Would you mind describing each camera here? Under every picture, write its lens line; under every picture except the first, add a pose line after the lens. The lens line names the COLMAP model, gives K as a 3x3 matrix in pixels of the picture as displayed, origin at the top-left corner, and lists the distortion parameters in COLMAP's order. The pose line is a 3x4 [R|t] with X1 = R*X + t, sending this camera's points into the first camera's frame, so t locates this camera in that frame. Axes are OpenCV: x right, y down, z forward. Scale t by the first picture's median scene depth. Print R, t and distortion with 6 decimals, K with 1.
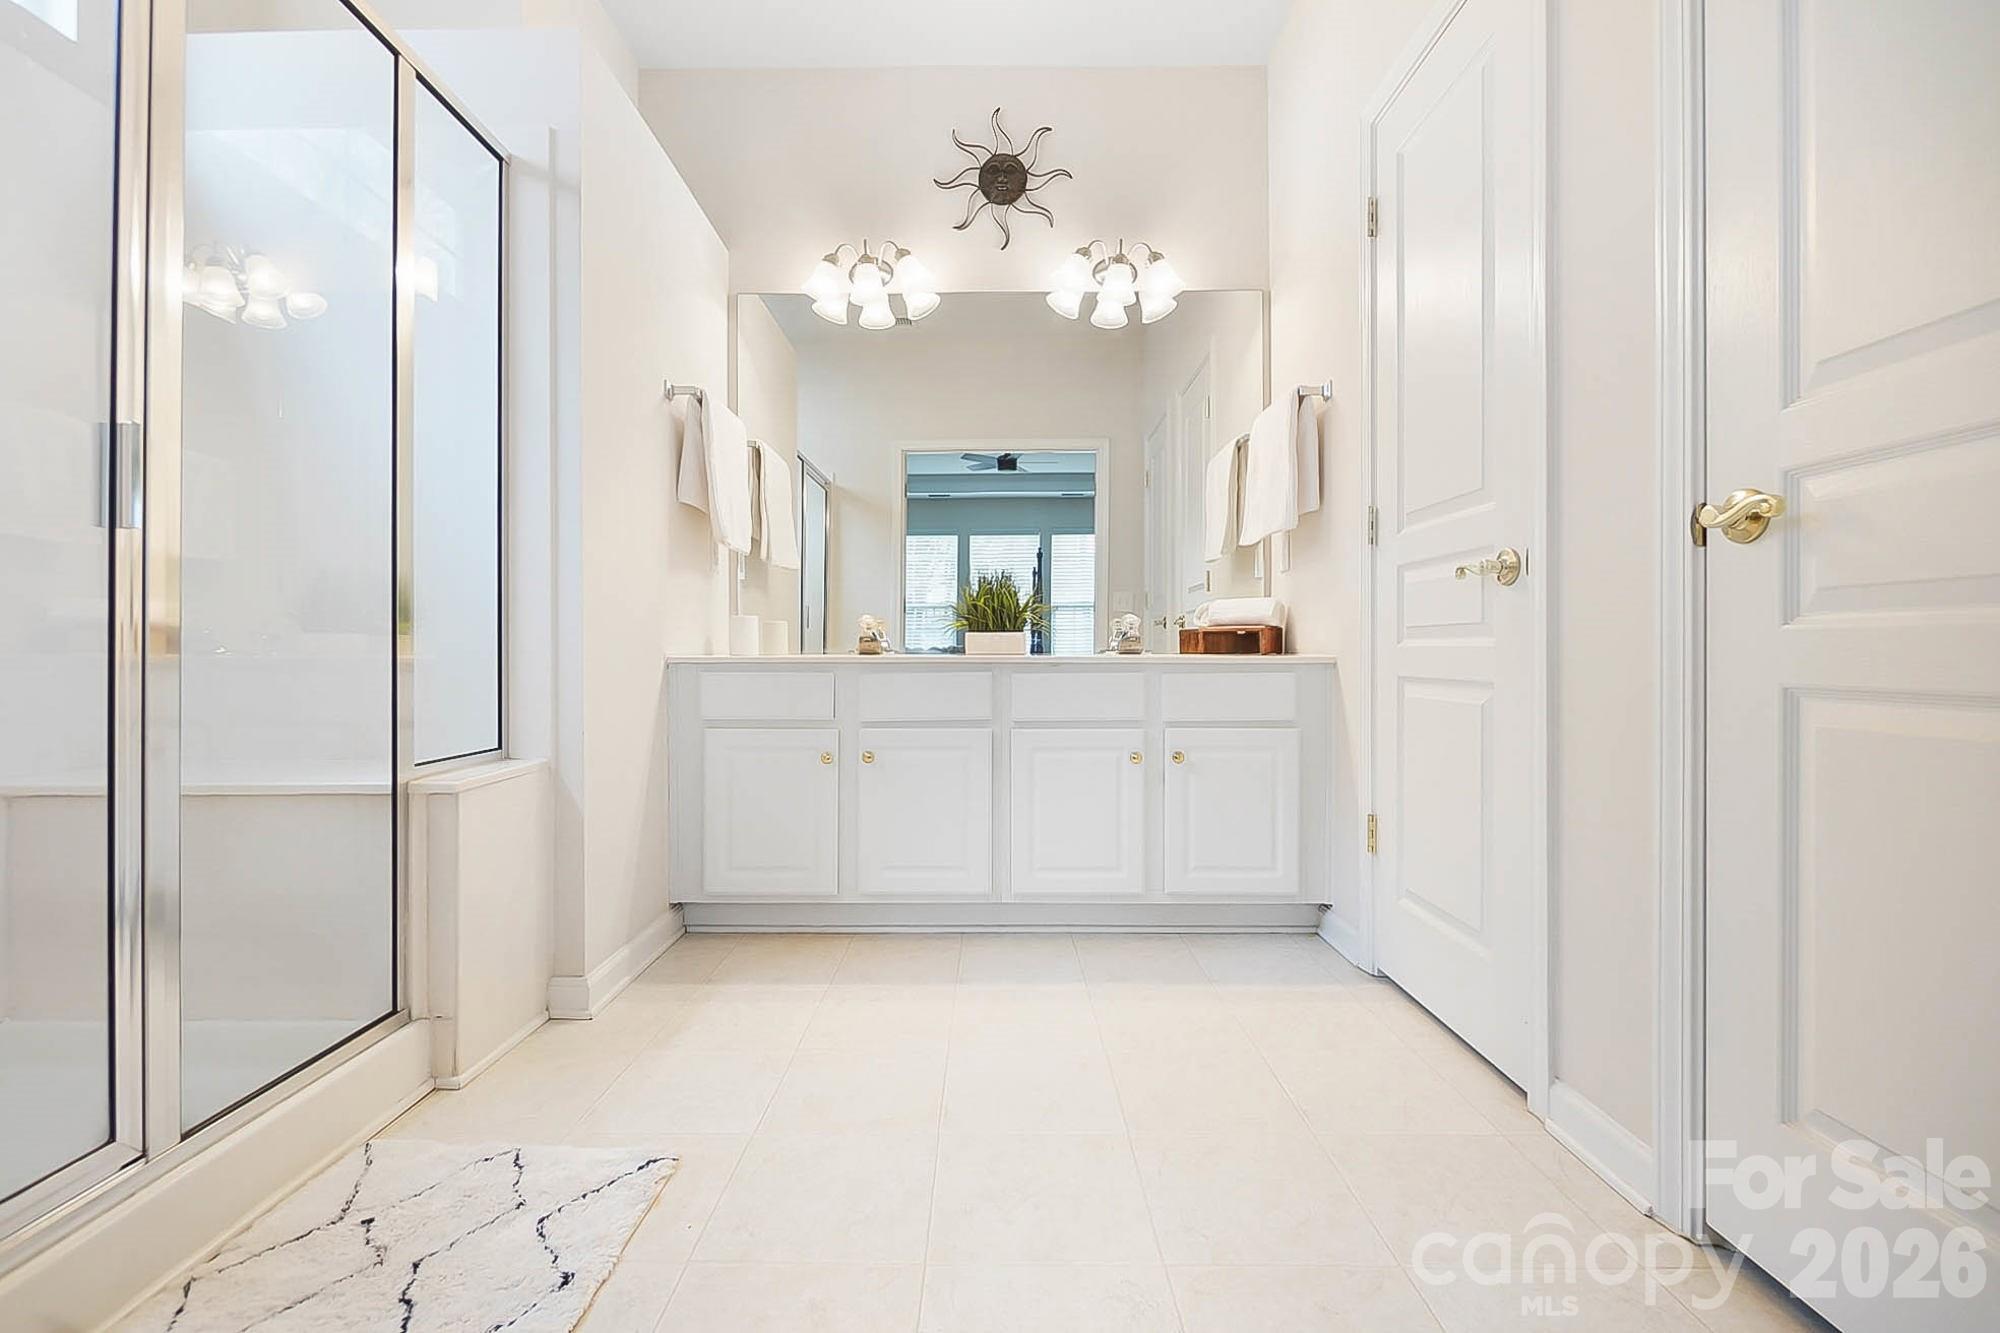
lens RADIAL K [[877.6, 0, 992.5], [0, 877.6, 657.4], [0, 0, 1]] dist [0.001629, -0.000348]
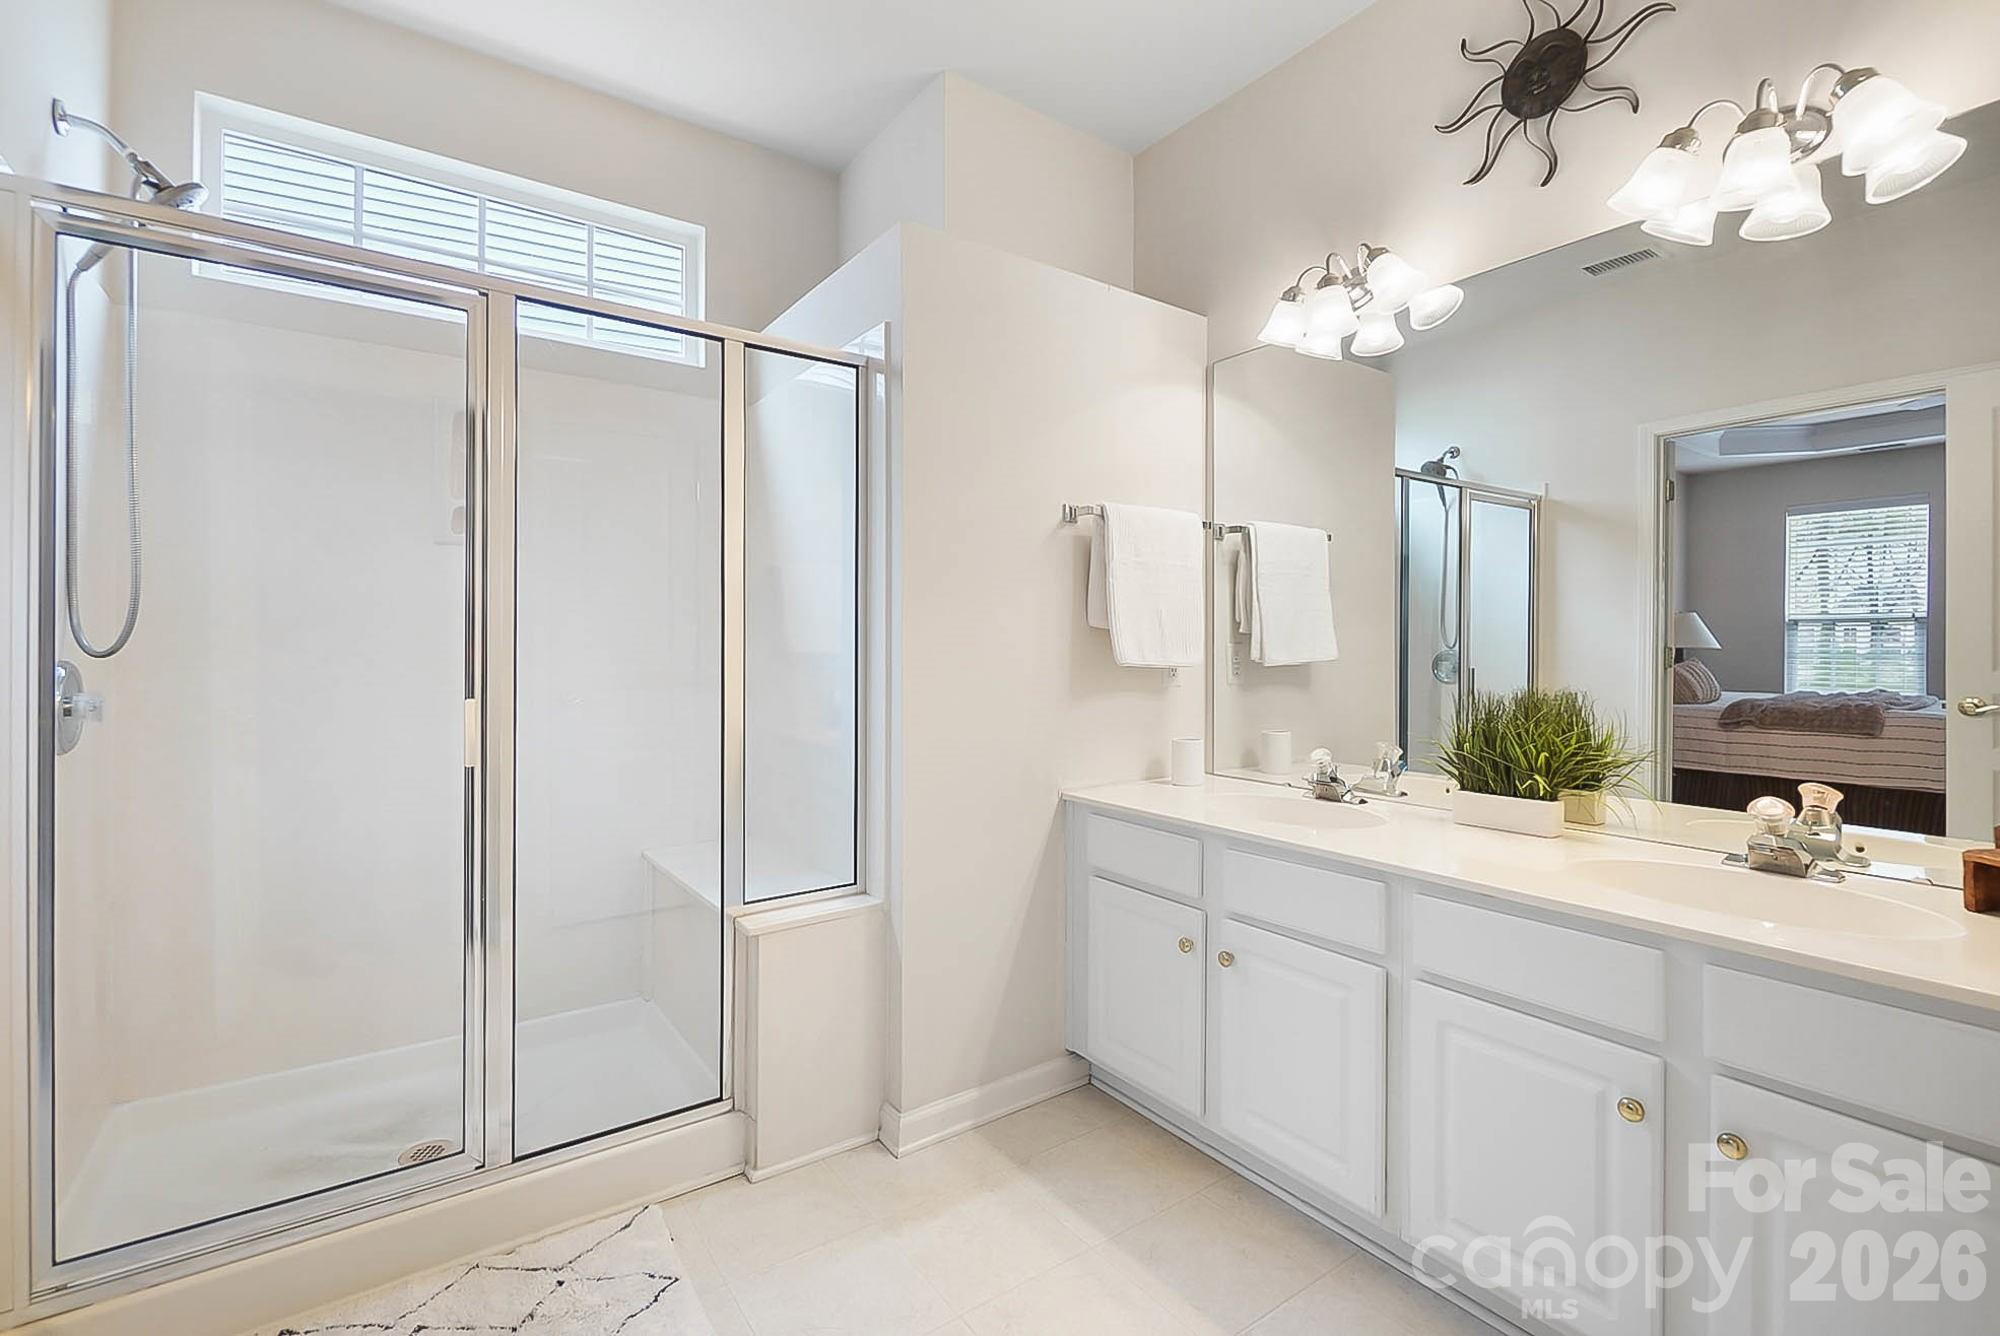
lens RADIAL K [[891.5, 0, 1000.5], [0, 891.5, 641.4], [0, 0, 1]] dist [0.001362, 0.000102]
pose [[0.574222, 0.006797, -0.818672, 0.383901], [-0.002704, 0.999976, 0.006405, -0.170524], [0.818695, -0.001464, 0.574226, 0.379230]]
